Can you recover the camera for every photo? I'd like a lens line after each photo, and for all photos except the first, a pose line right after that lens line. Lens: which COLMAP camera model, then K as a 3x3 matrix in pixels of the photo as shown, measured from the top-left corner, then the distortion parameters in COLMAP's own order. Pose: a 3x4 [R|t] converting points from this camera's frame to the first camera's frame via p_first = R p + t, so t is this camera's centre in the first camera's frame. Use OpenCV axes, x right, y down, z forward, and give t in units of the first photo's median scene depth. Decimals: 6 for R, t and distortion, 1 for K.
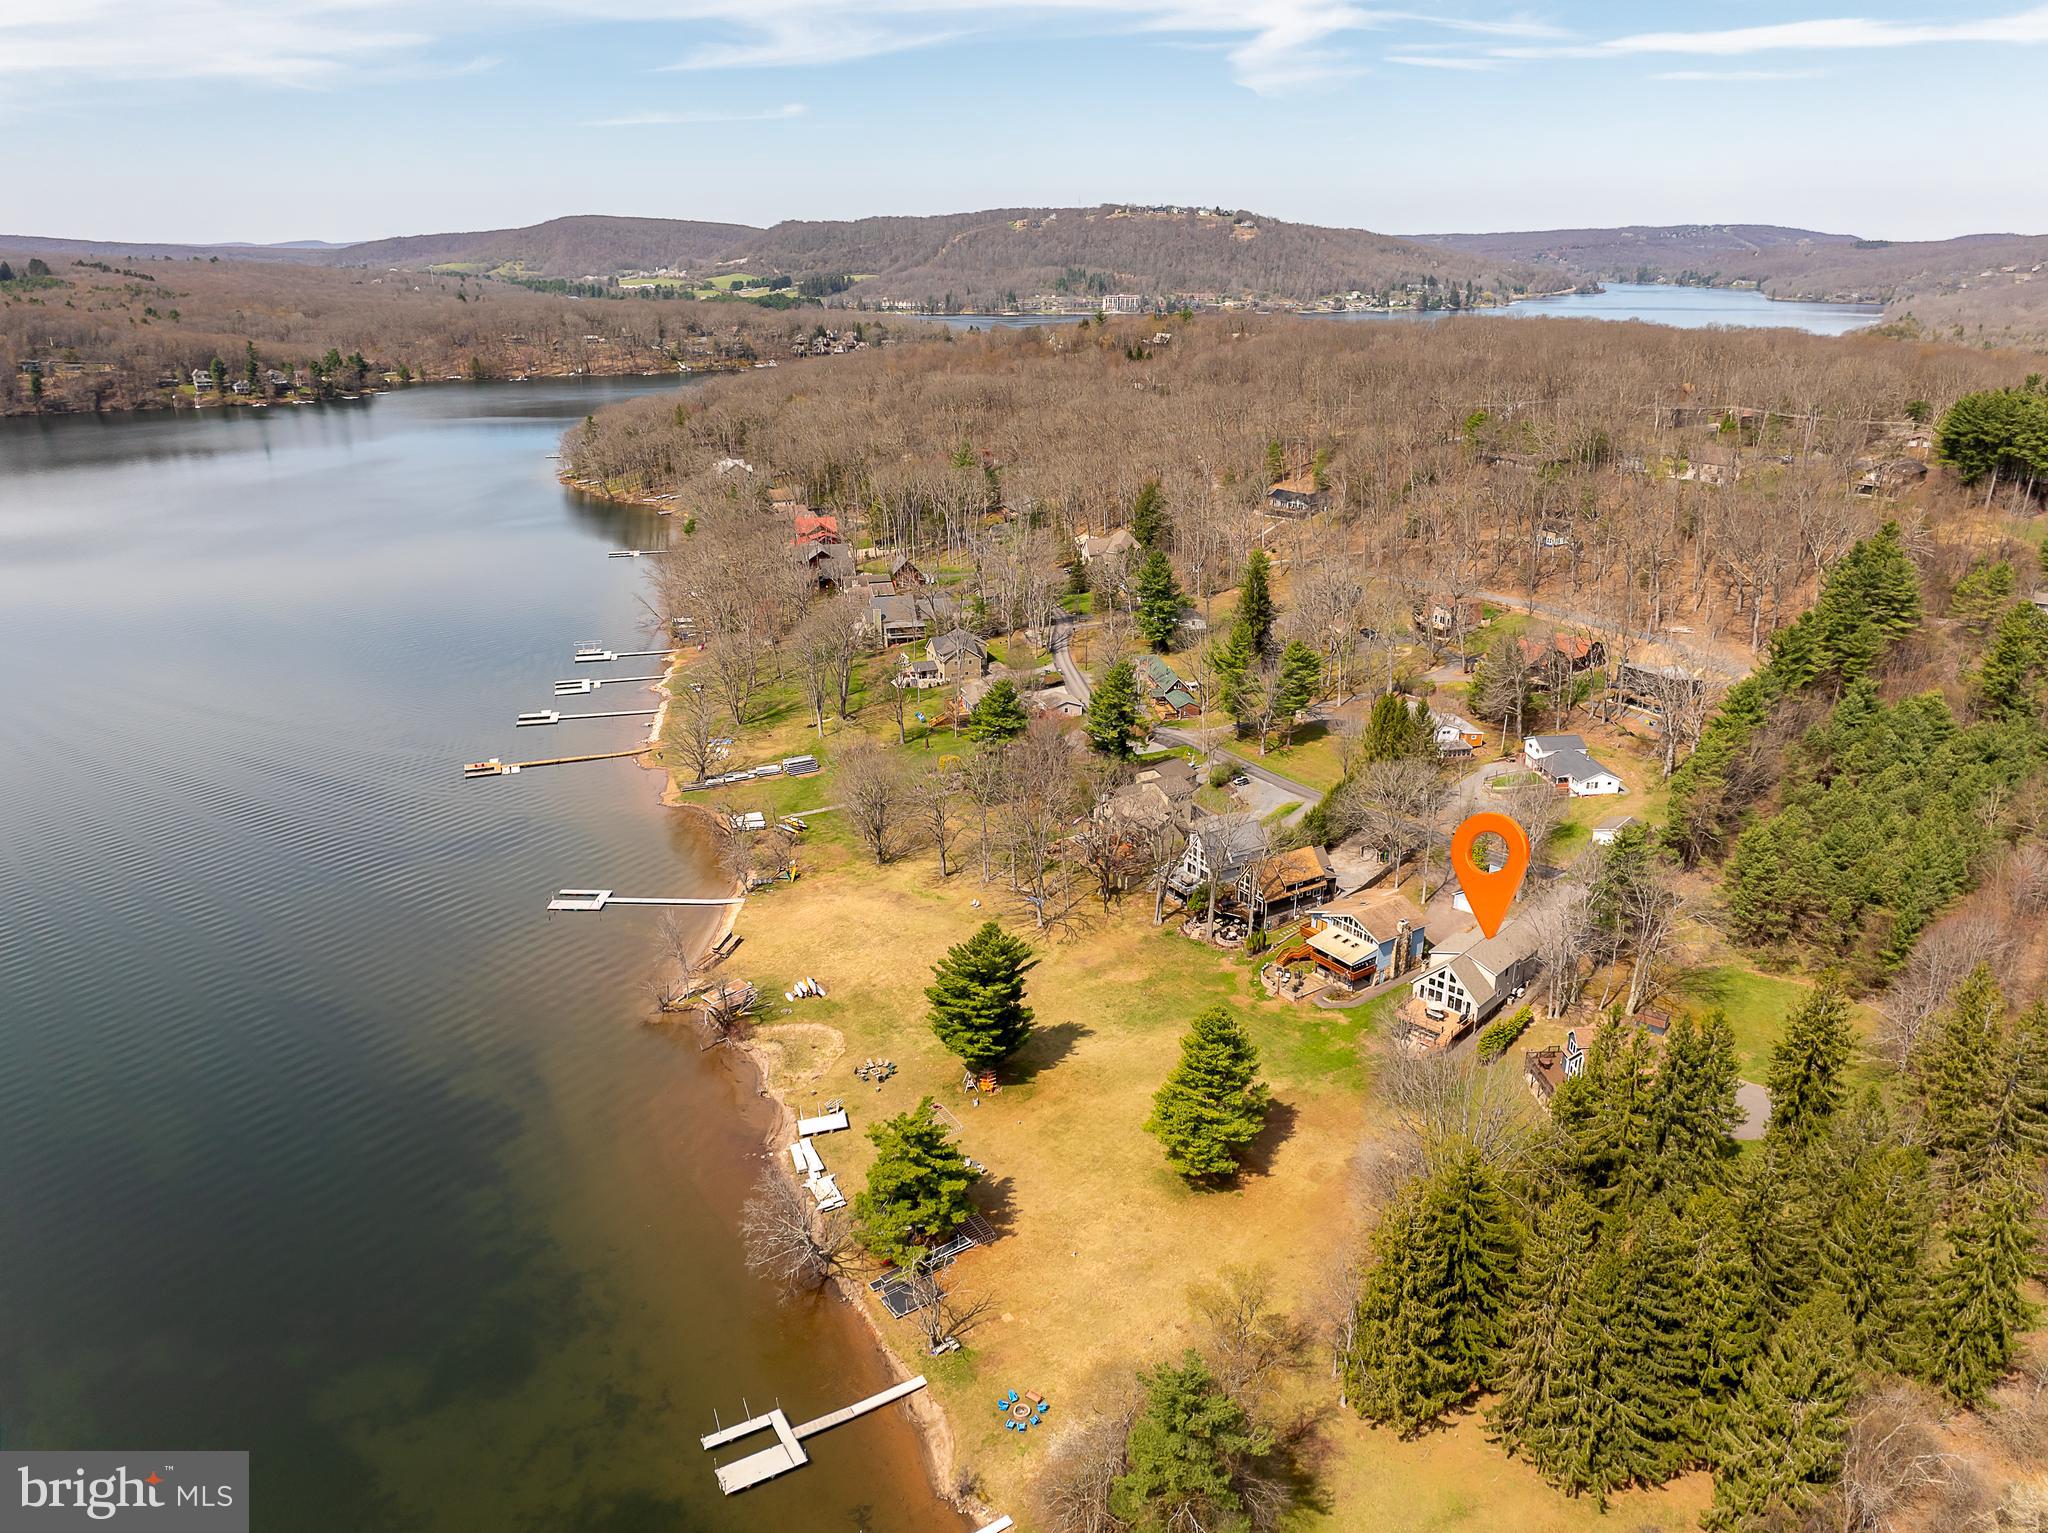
lens RADIAL K [[1440.8, 0, 1025.0], [0, 1440.8, 763.0], [0, 0, 1]] dist [-0.037222, 0.025767]
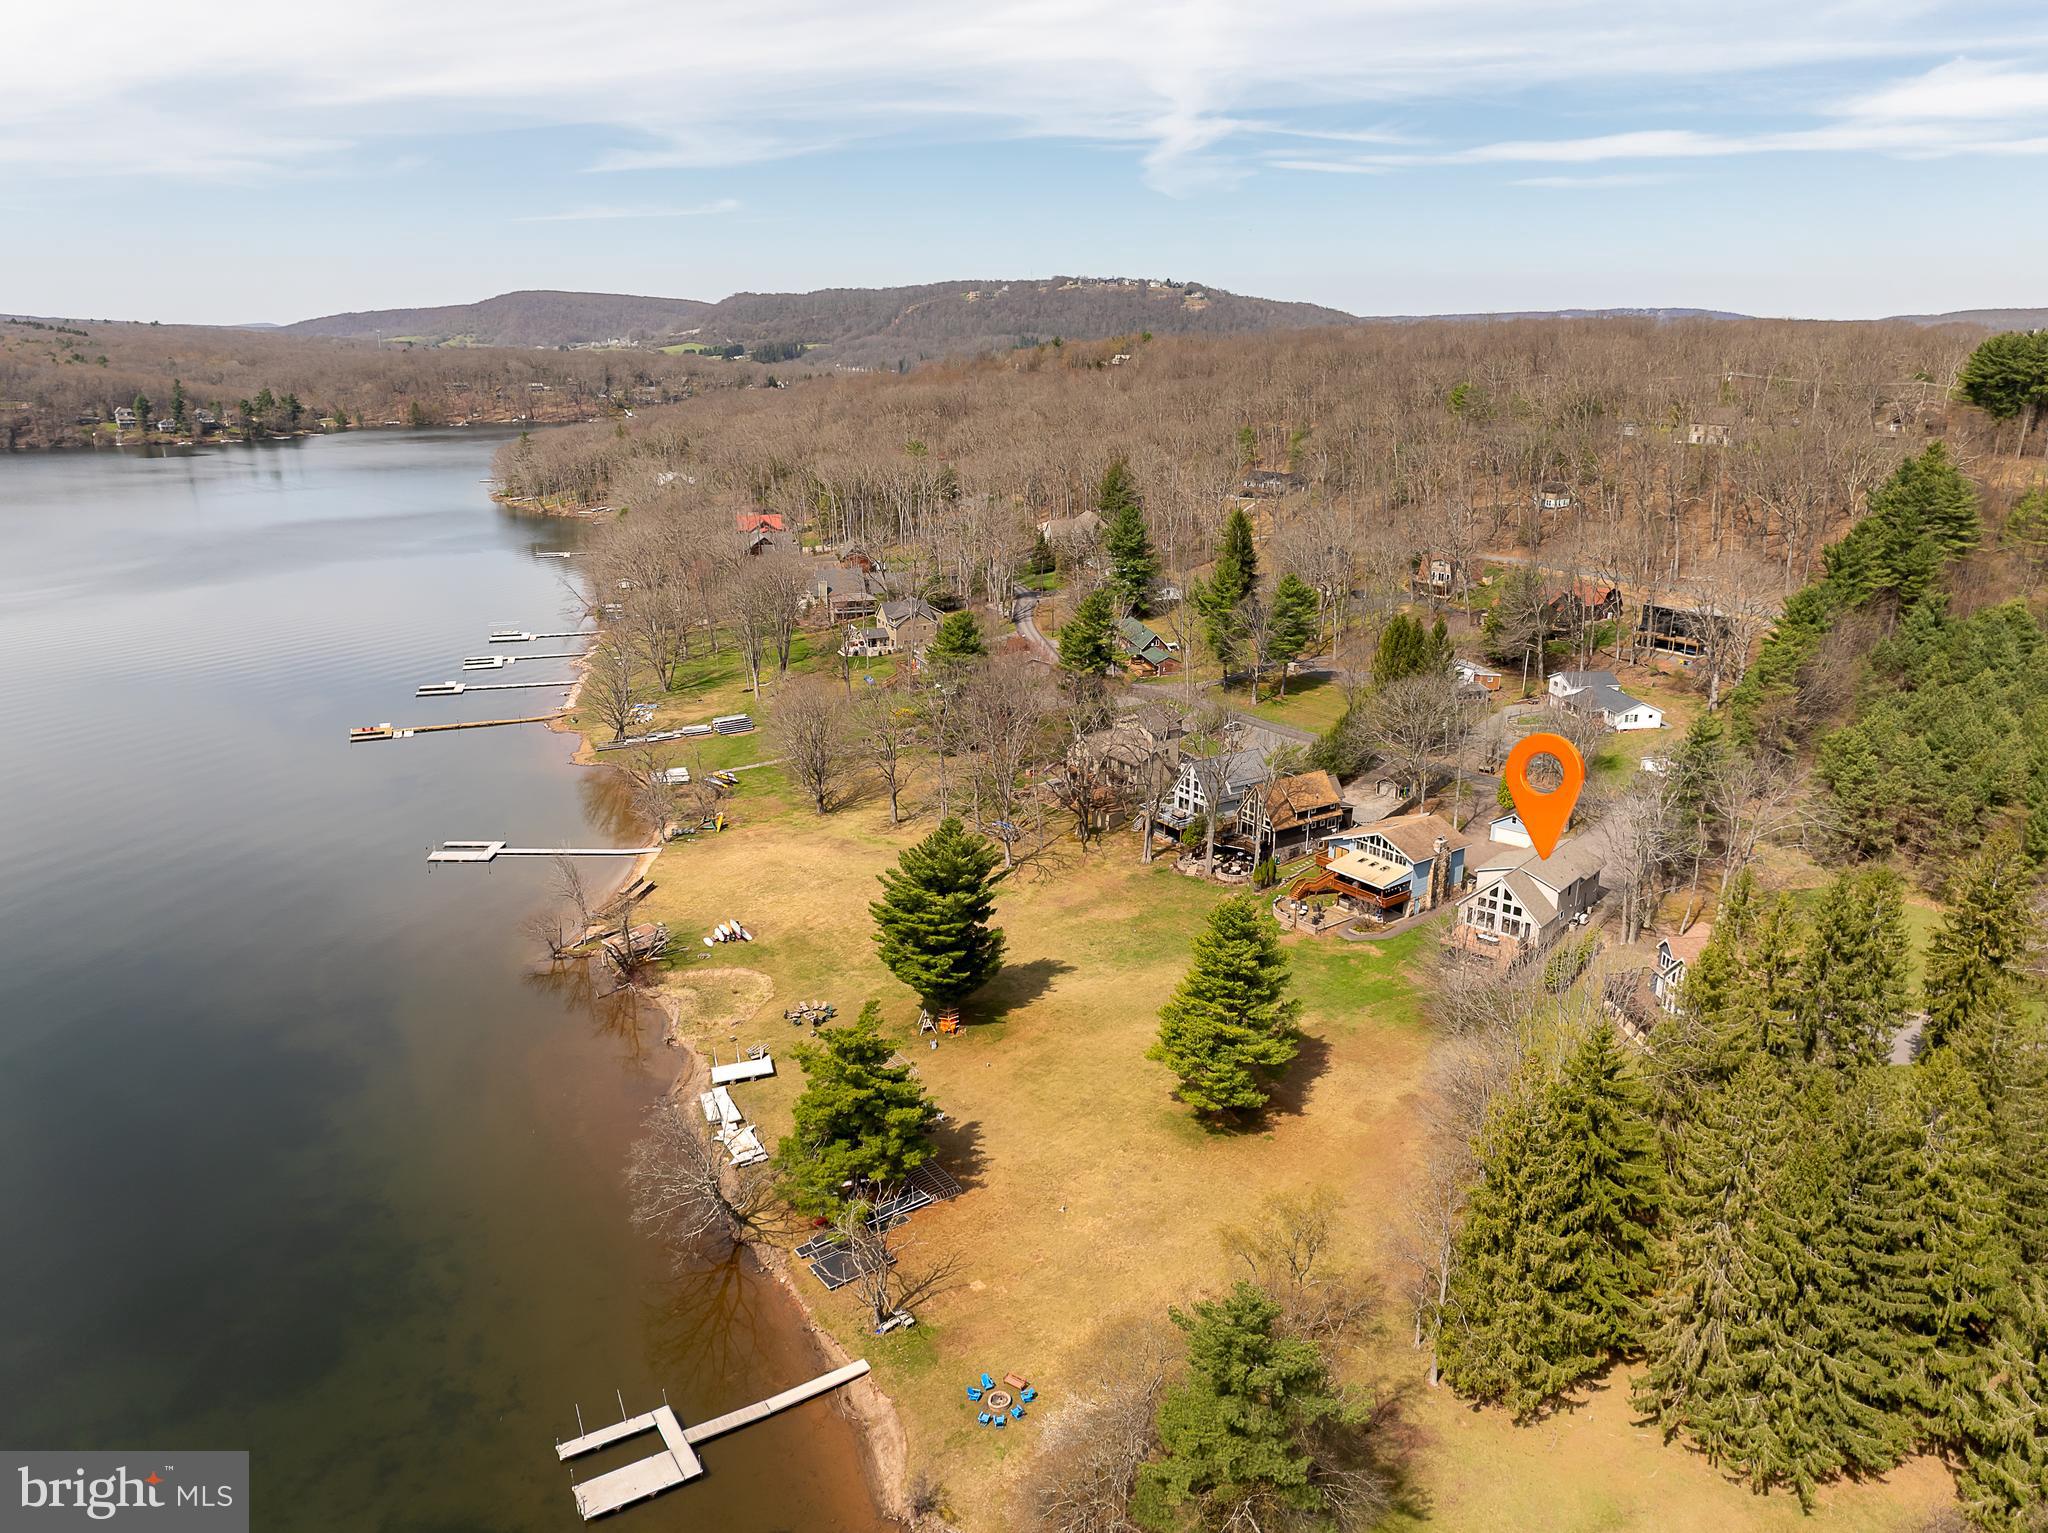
lens RADIAL K [[1440.8, 0, 1021.5], [0, 1440.8, 769.1], [0, 0, 1]] dist [-0.037222, 0.025767]
pose [[0.999568, -0.009058, 0.027947, -0.005184], [0.010467, 0.998659, -0.050709, 0.102197], [-0.027450, 0.050980, 0.998322, 0.153341]]
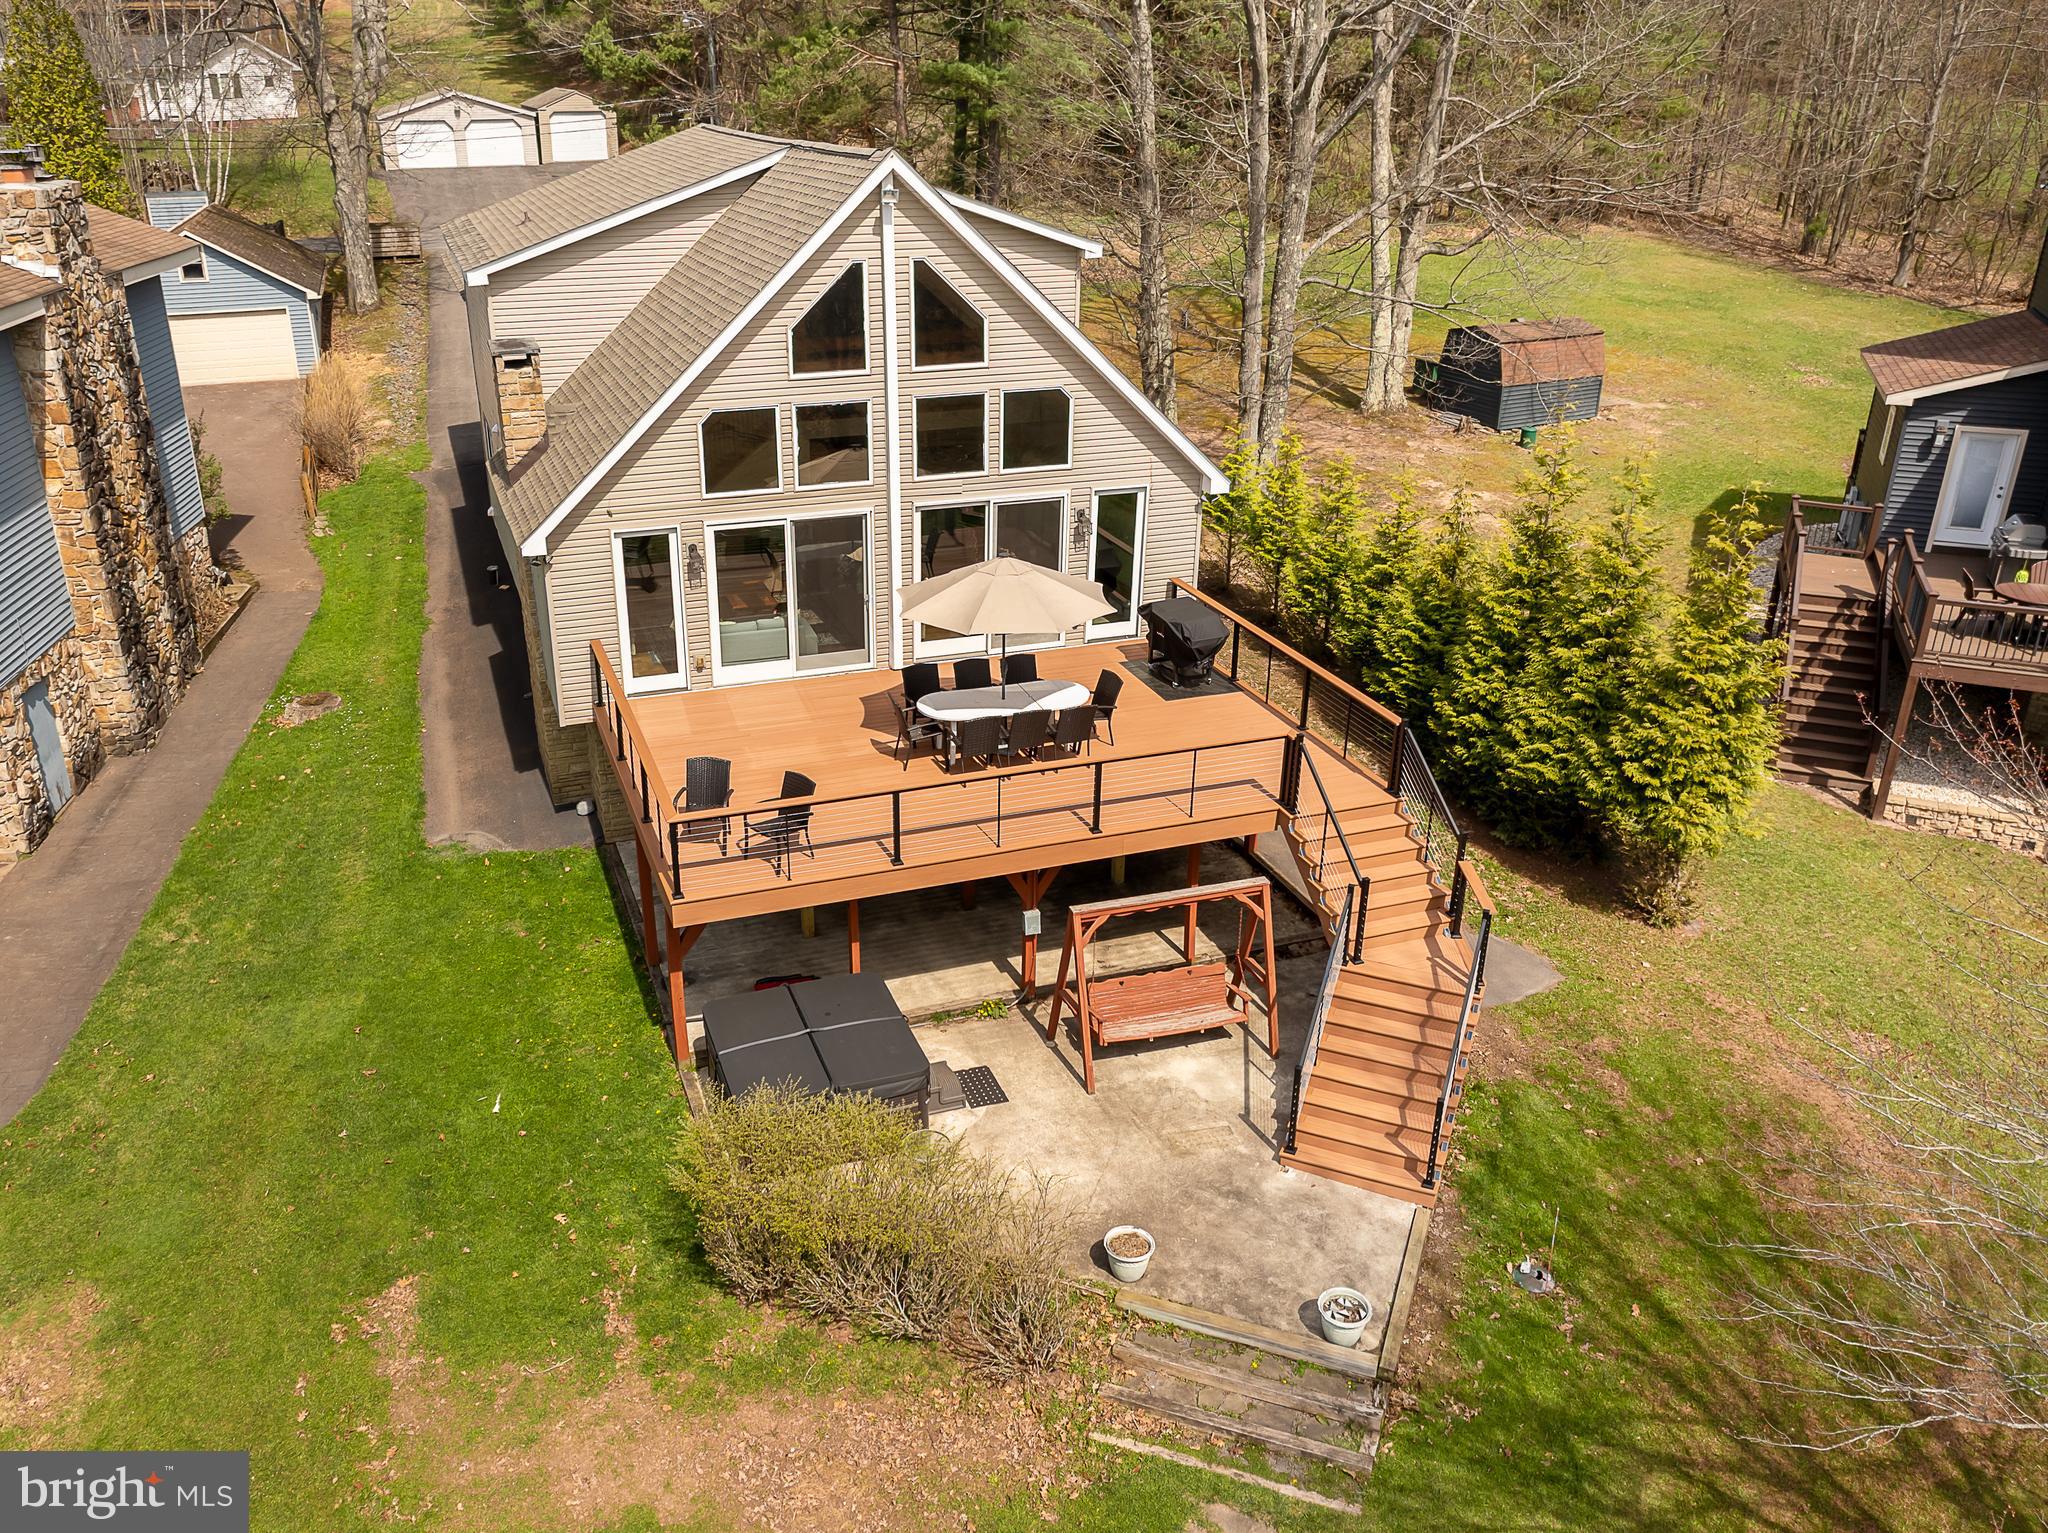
lens RADIAL K [[1440.8, 0, 1021.7], [0, 1440.8, 767.1], [0, 0, 1]] dist [-0.037222, 0.025767]
pose [[0.425720, -0.365765, 0.827634, 0.180170], [0.297144, 0.920446, 0.253937, 0.136248], [-0.854674, 0.137821, 0.500538, 0.833168]]
